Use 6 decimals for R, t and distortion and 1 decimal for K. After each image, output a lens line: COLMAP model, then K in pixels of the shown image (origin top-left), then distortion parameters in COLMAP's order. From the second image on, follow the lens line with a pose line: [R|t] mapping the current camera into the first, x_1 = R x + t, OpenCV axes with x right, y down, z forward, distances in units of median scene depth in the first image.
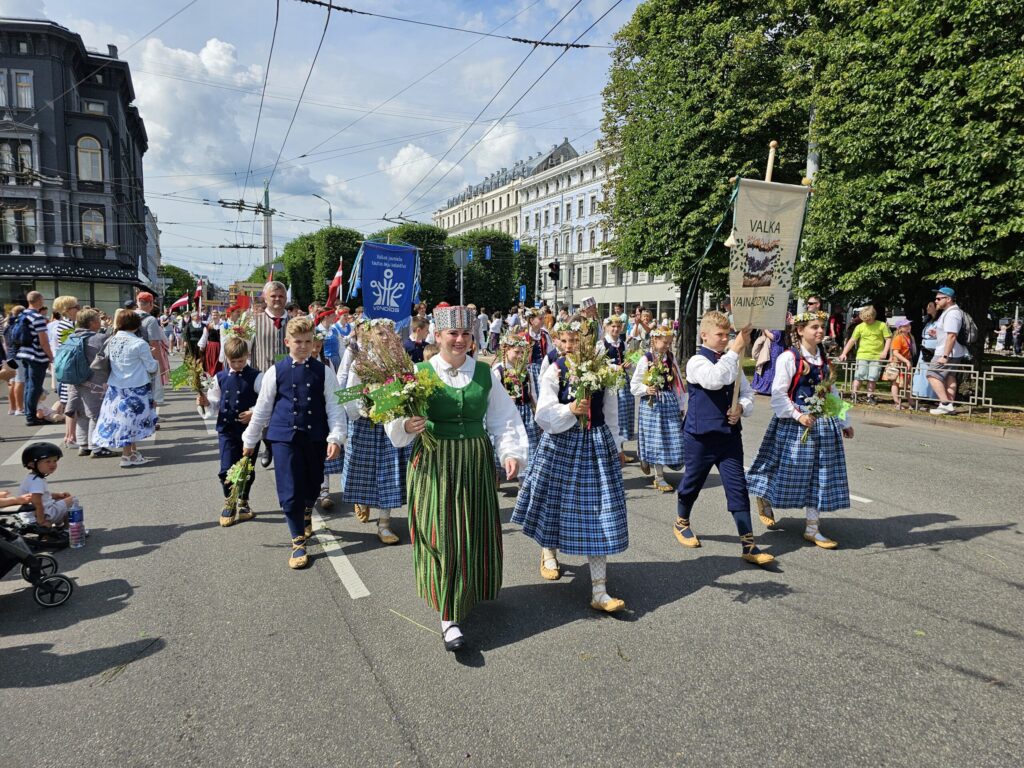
lens RADIAL K [[699.1, 0, 520.0], [0, 699.1, 377.7], [0, 0, 1]] dist [0.067913, -0.040901]
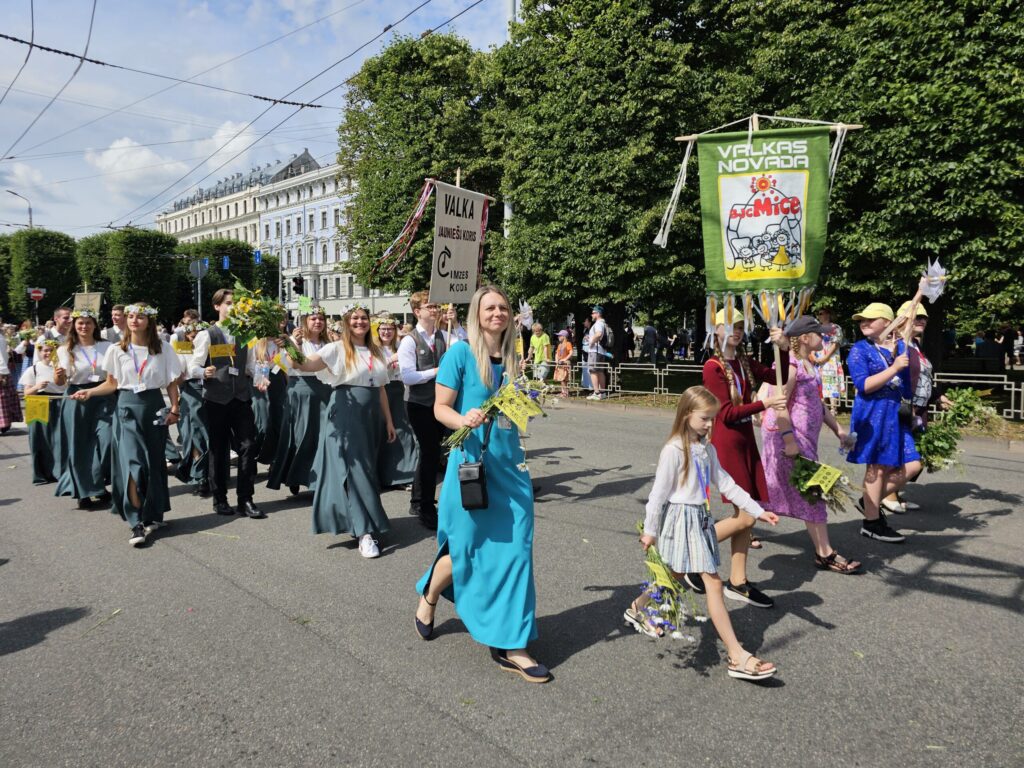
lens RADIAL K [[699.1, 0, 504.4], [0, 699.1, 372.1], [0, 0, 1]] dist [0.067913, -0.040901]
pose [[0.945599, -0.023863, 0.324458, -0.006924], [0.031652, 0.999323, -0.018748, 0.012031], [-0.323791, 0.027998, 0.945714, -0.162187]]
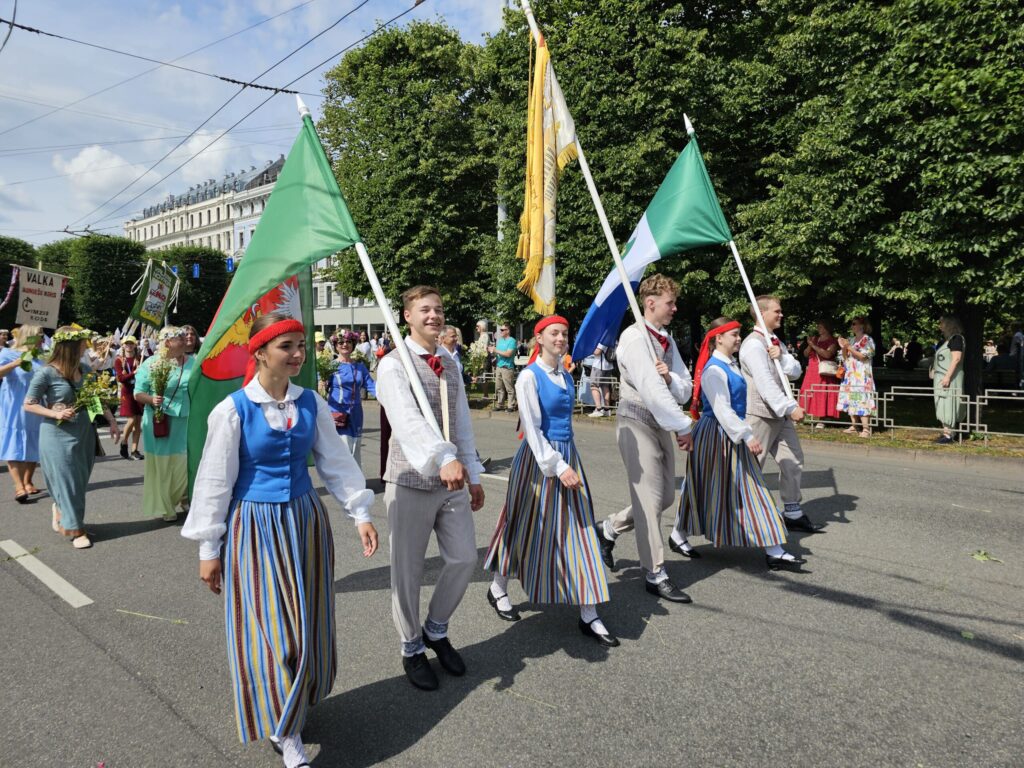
lens RADIAL K [[699.1, 0, 518.6], [0, 699.1, 375.6], [0, 0, 1]] dist [0.067913, -0.040901]
pose [[0.928843, -0.025523, 0.369593, -0.000512], [0.037882, 0.998938, -0.026219, 0.002909], [-0.368531, 0.038354, 0.928824, -0.079001]]
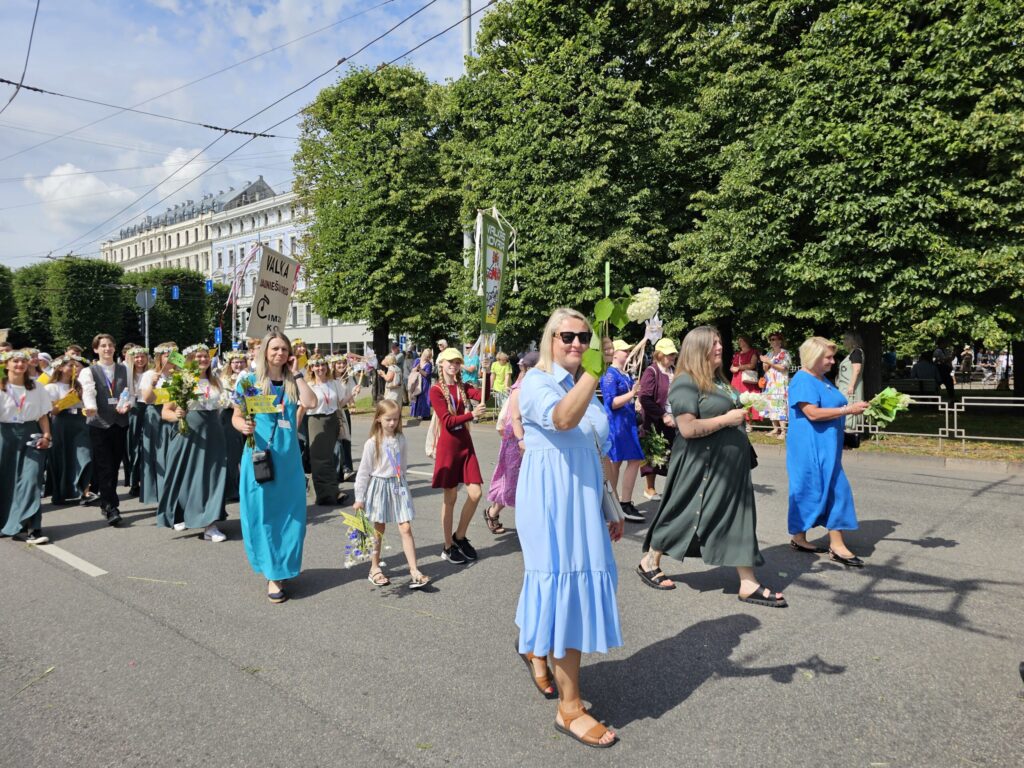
lens RADIAL K [[699.1, 0, 522.8], [0, 699.1, 376.3], [0, 0, 1]] dist [0.067913, -0.040901]
pose [[0.916660, -0.028240, 0.398668, -0.005099], [0.051470, 0.997536, -0.047683, 0.009967], [-0.396339, 0.064229, 0.915855, -0.164271]]
